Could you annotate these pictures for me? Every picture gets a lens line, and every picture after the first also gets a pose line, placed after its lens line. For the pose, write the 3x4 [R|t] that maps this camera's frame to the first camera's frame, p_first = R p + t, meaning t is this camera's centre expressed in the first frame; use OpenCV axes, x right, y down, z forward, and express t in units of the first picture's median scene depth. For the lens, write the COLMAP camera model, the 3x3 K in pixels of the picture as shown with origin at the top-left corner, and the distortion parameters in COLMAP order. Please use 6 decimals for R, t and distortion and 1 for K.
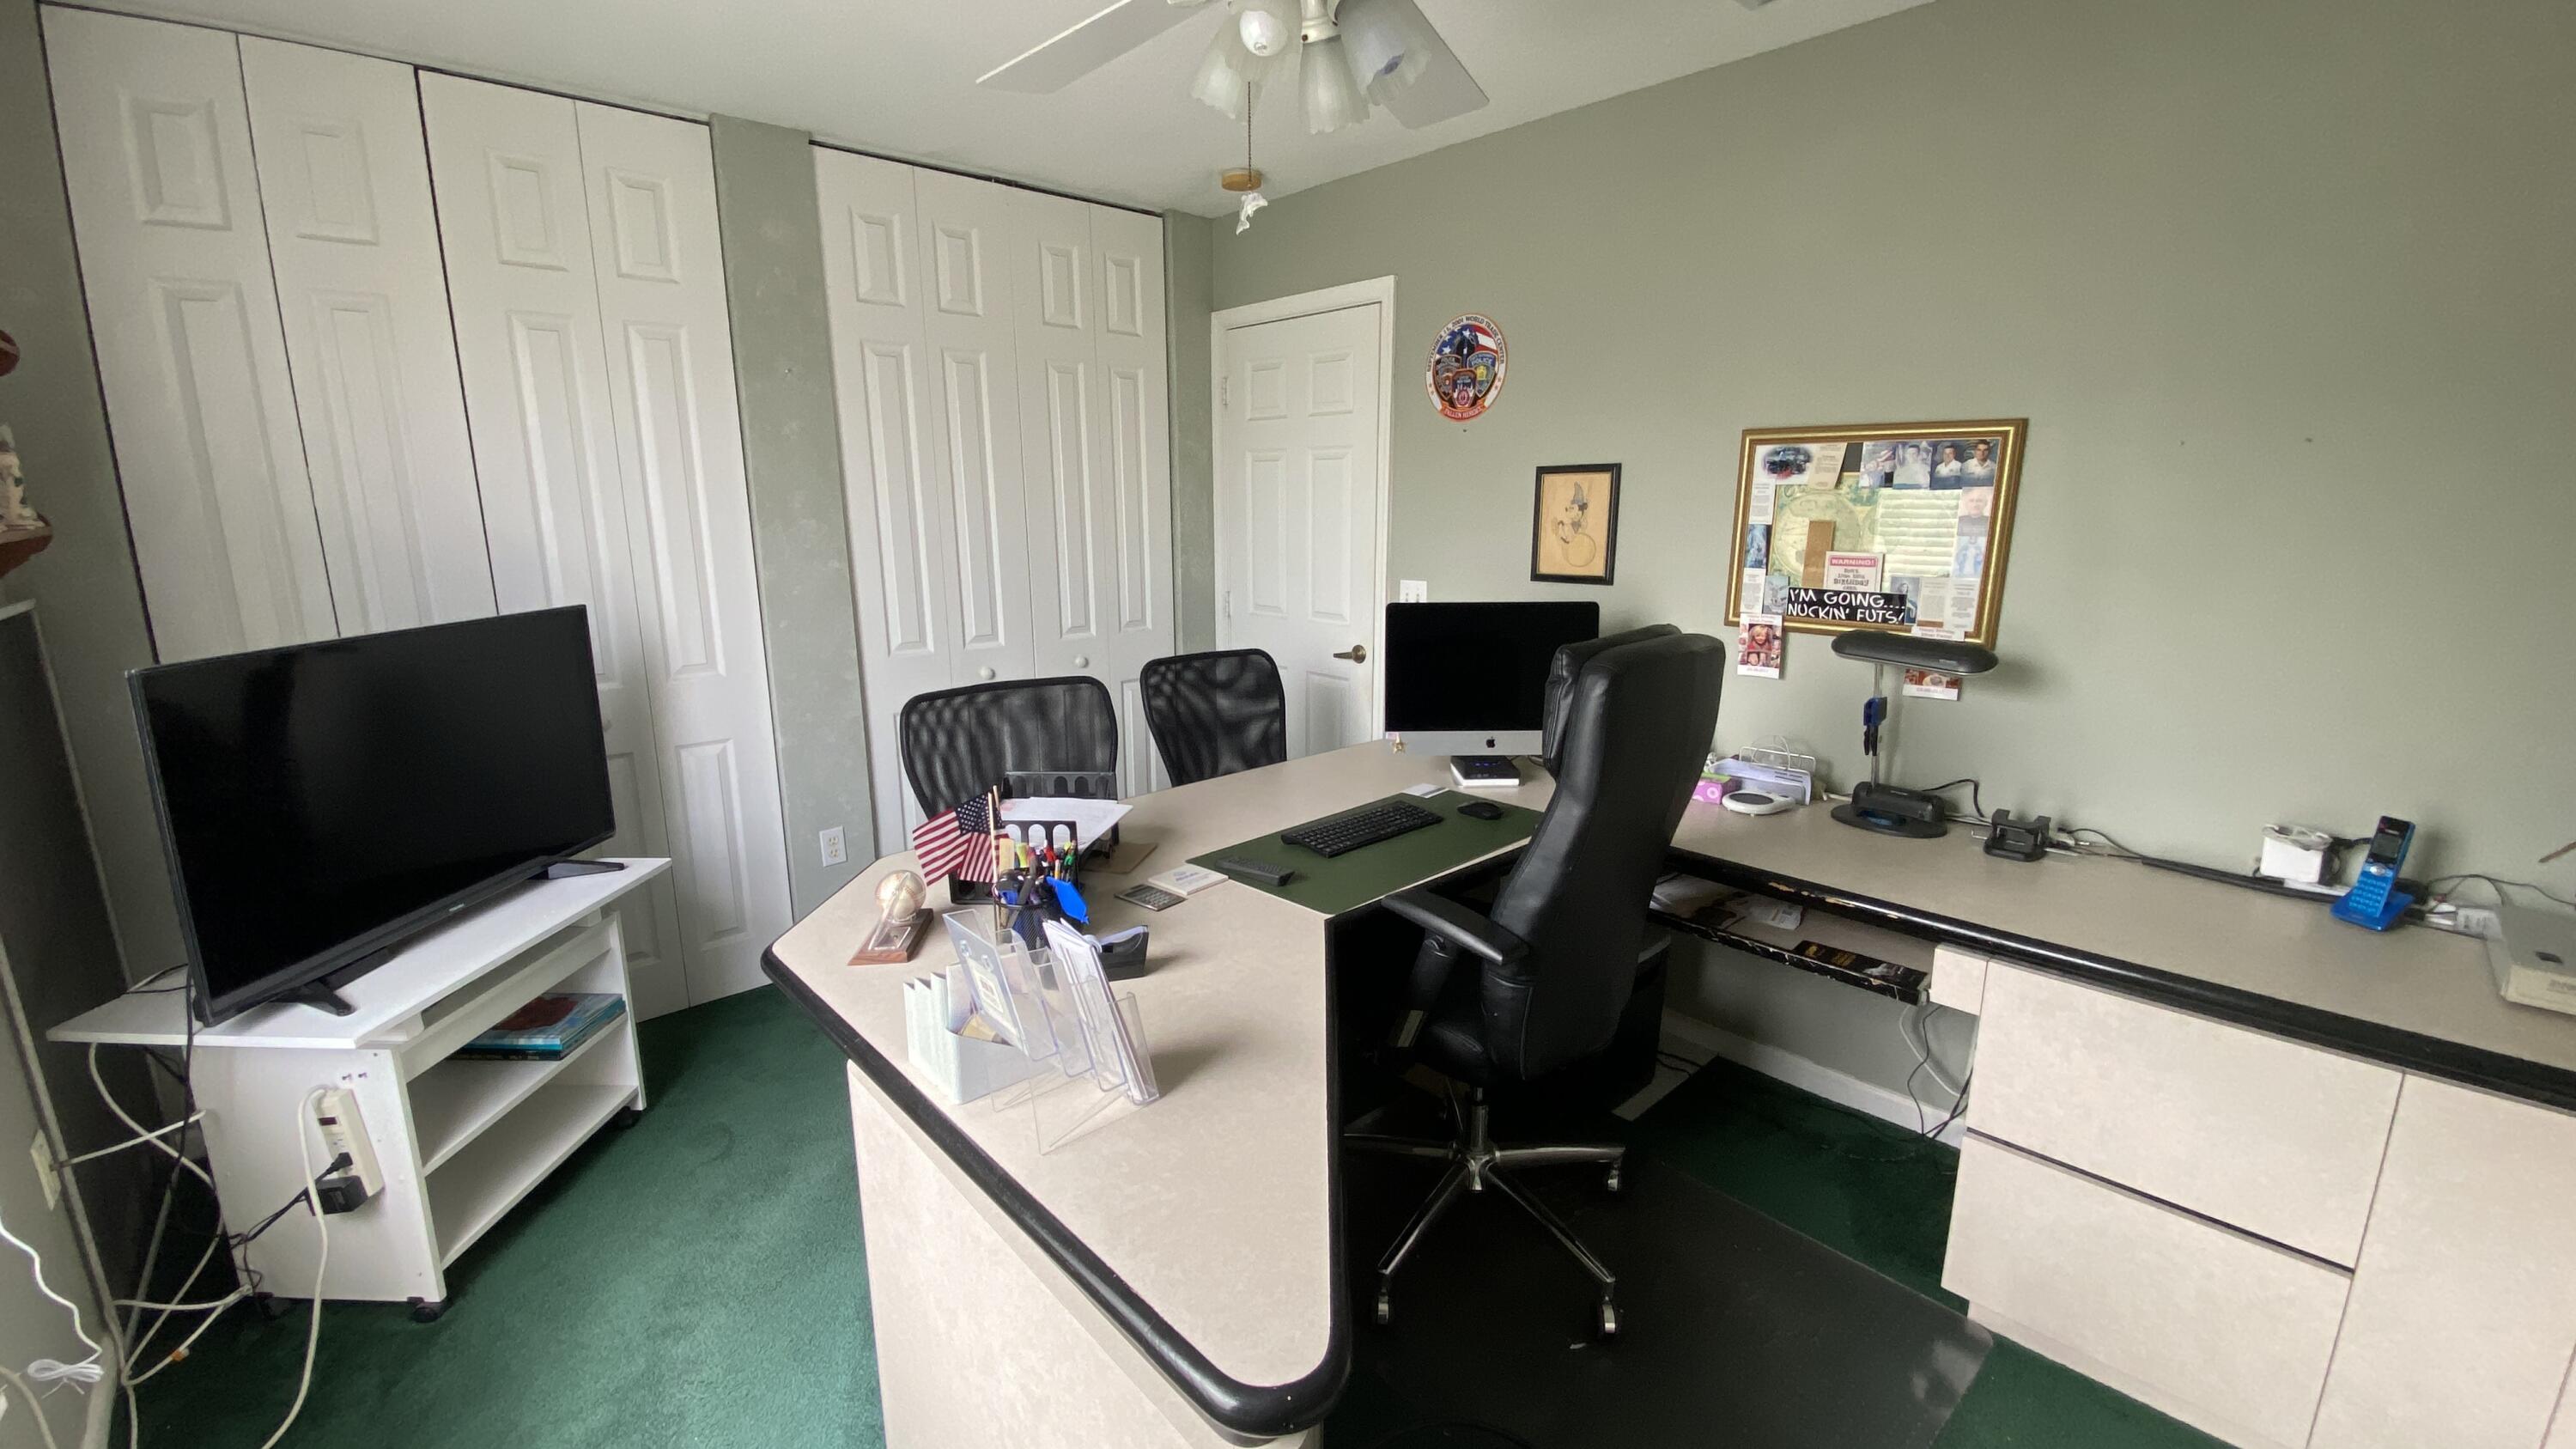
lens RADIAL K [[1038.2, 0, 1288.0], [0, 1038.2, 724.5], [0, 0, 1]] dist [-0.001628, -0.000261]
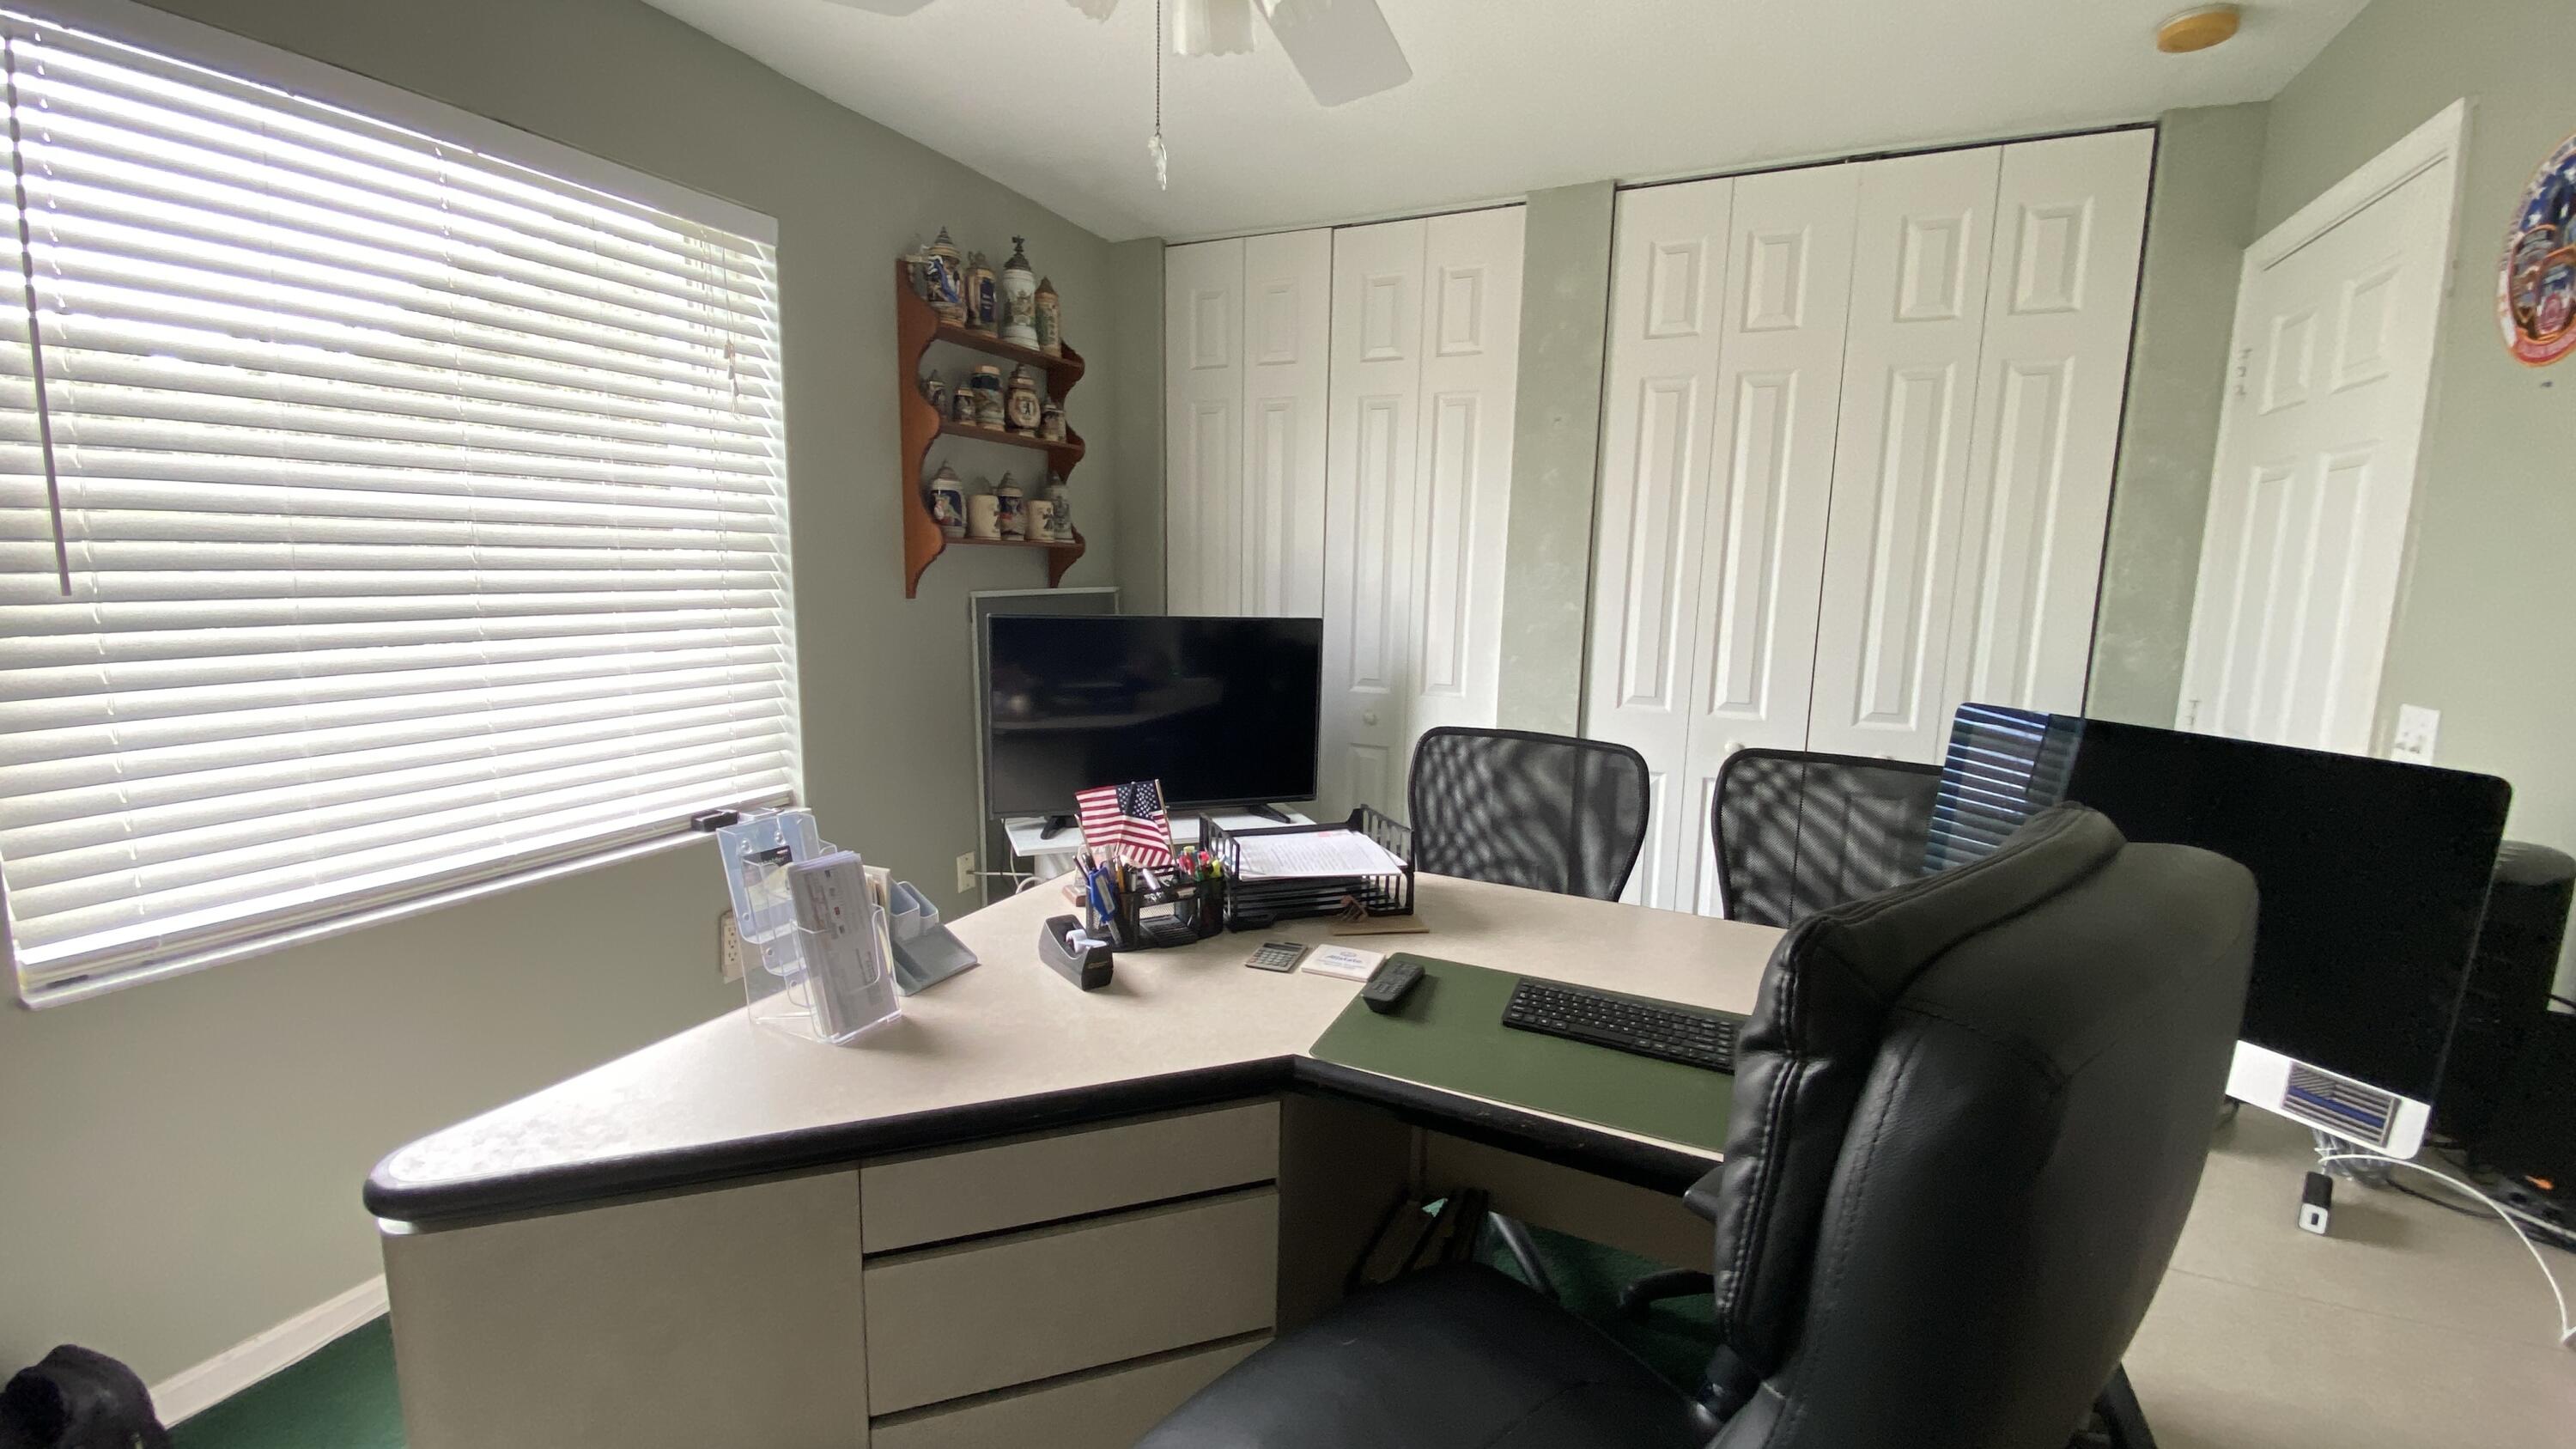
lens RADIAL K [[1068.9, 0, 1313.4], [0, 1068.9, 726.5], [0, 0, 1]] dist [0.036350, -0.000071]
pose [[0.389776, 0.162922, -0.906383, 0.519528], [-0.216741, 0.972808, 0.081655, -0.087291], [0.895041, 0.164623, 0.414489, 0.441288]]
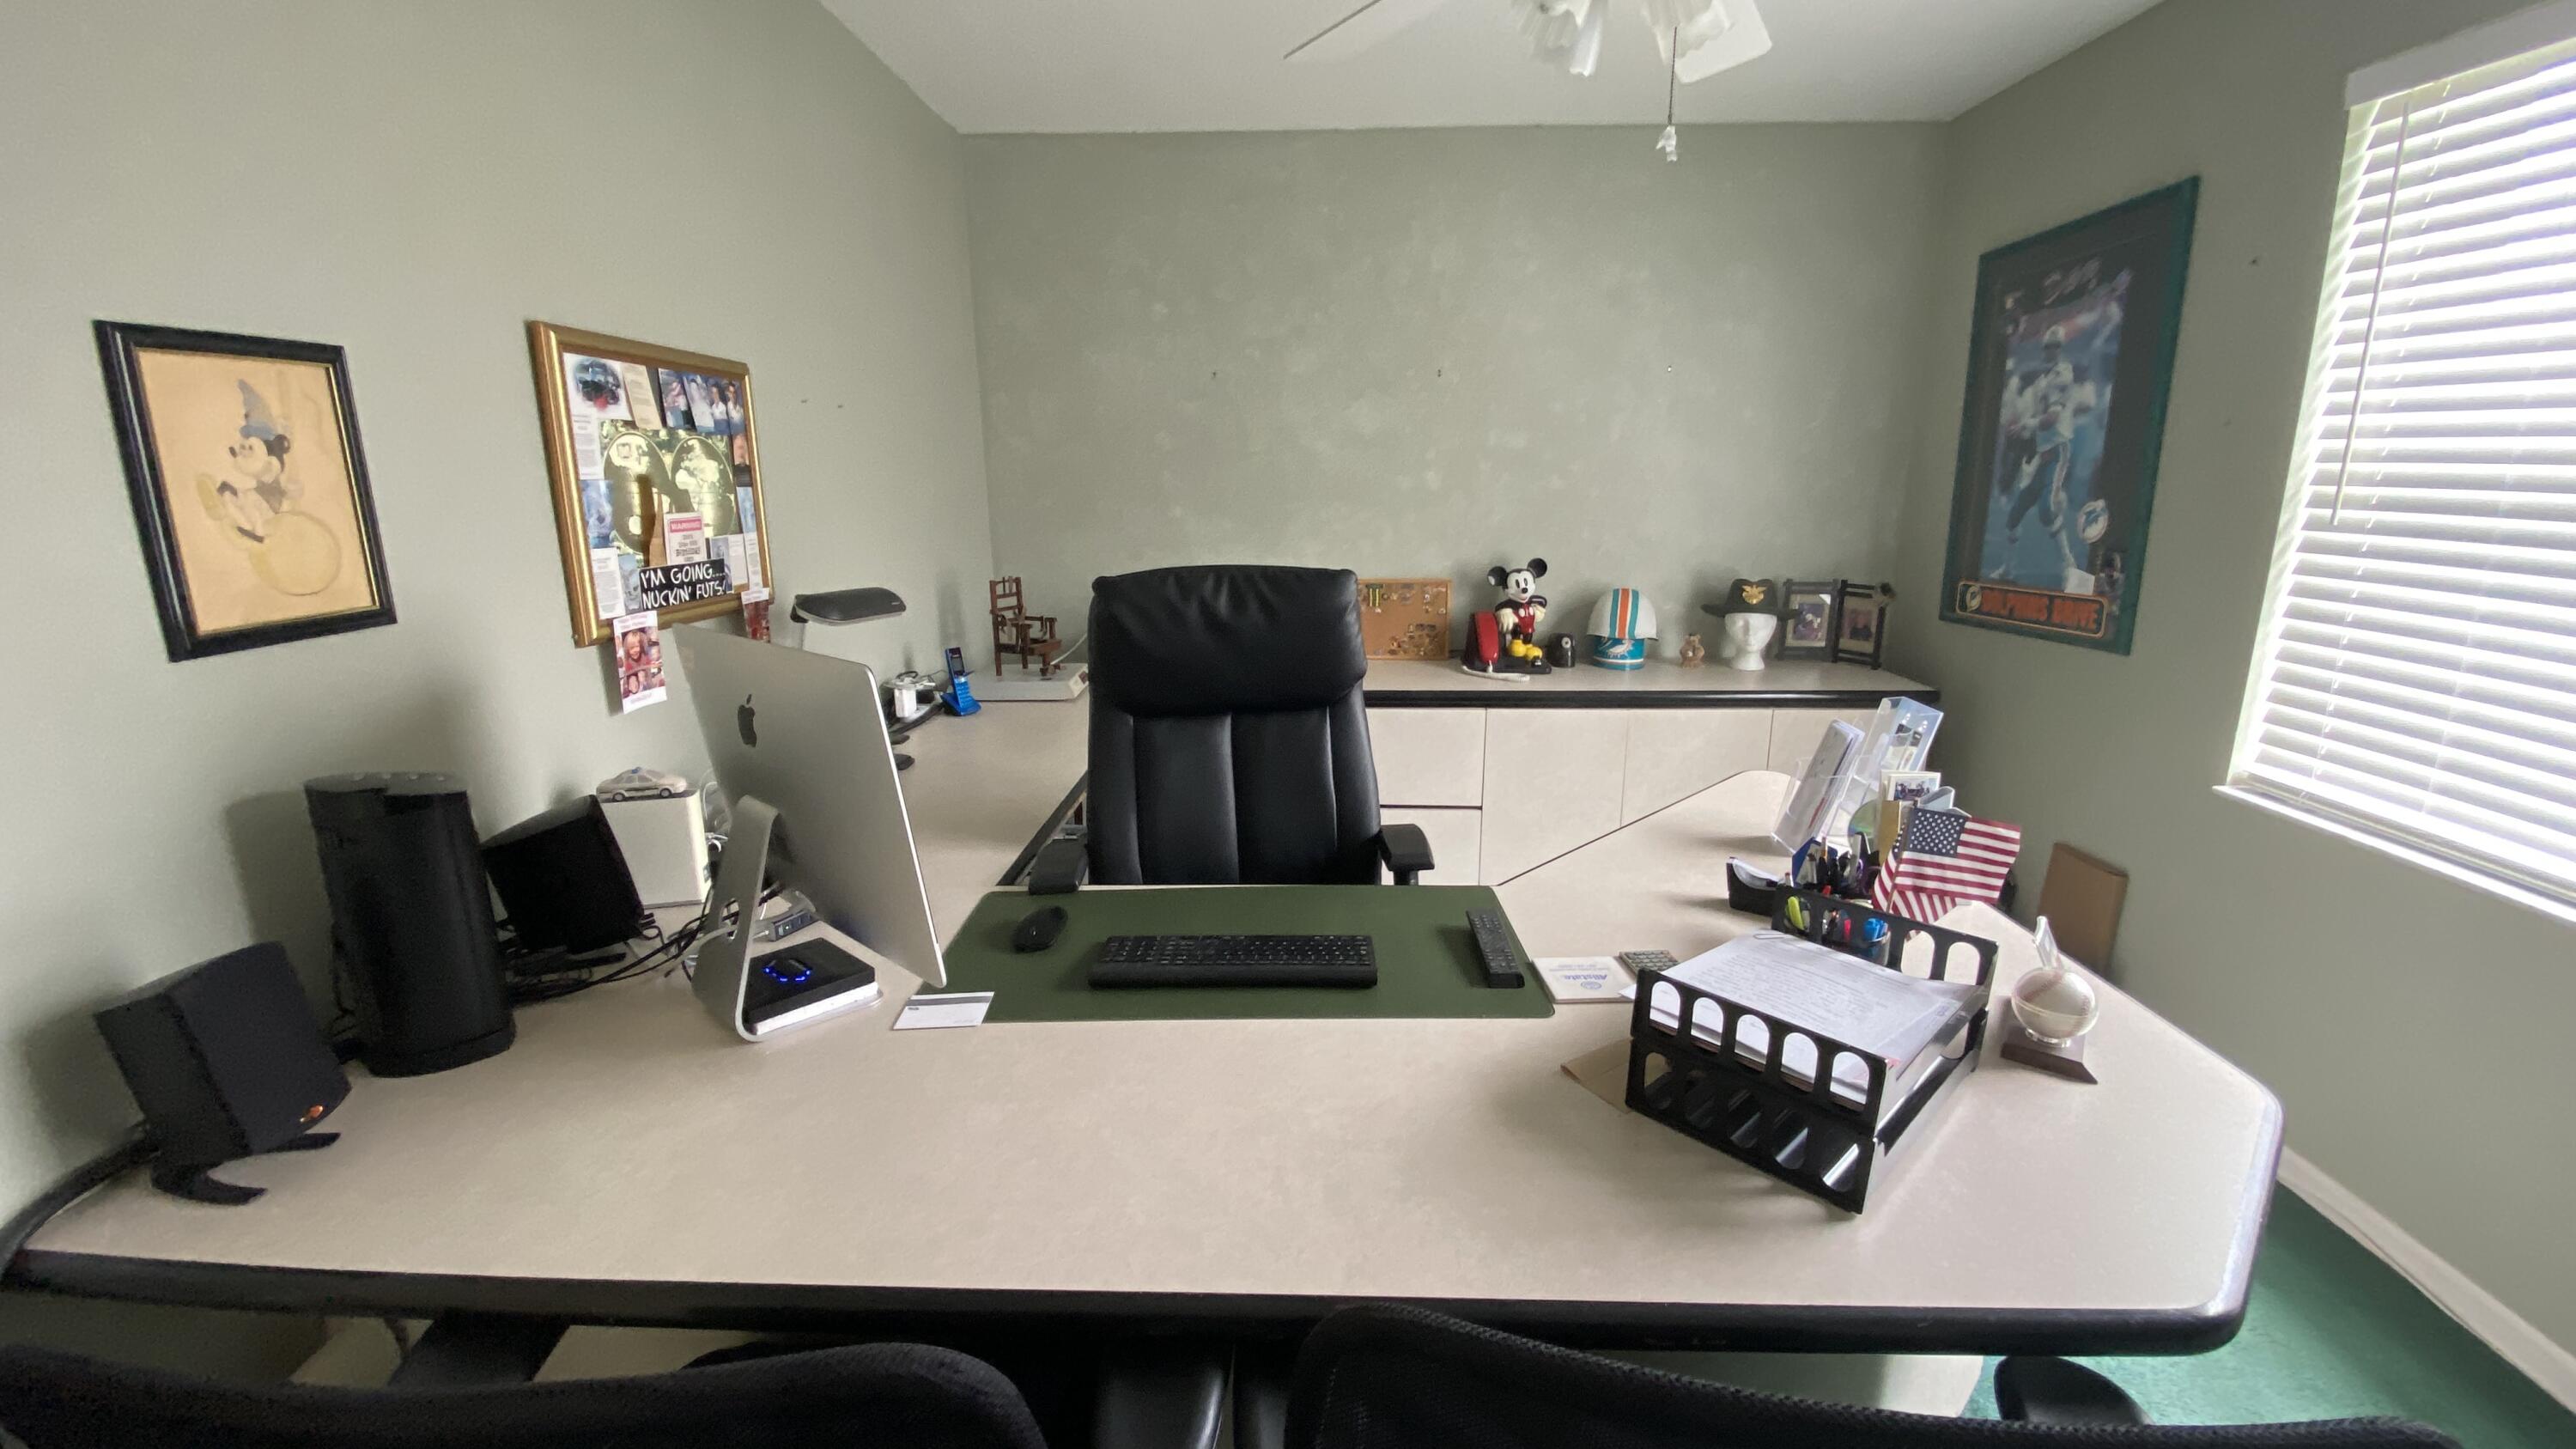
lens RADIAL K [[1087.4, 0, 1282.0], [0, 1087.4, 713.9], [0, 0, 1]] dist [0.034384, -0.023404]
pose [[-0.709241, -0.155676, 0.687562, -0.335090], [0.143864, 0.922826, 0.357345, -0.241593], [-0.690130, 0.352359, -0.632110, 1.191842]]
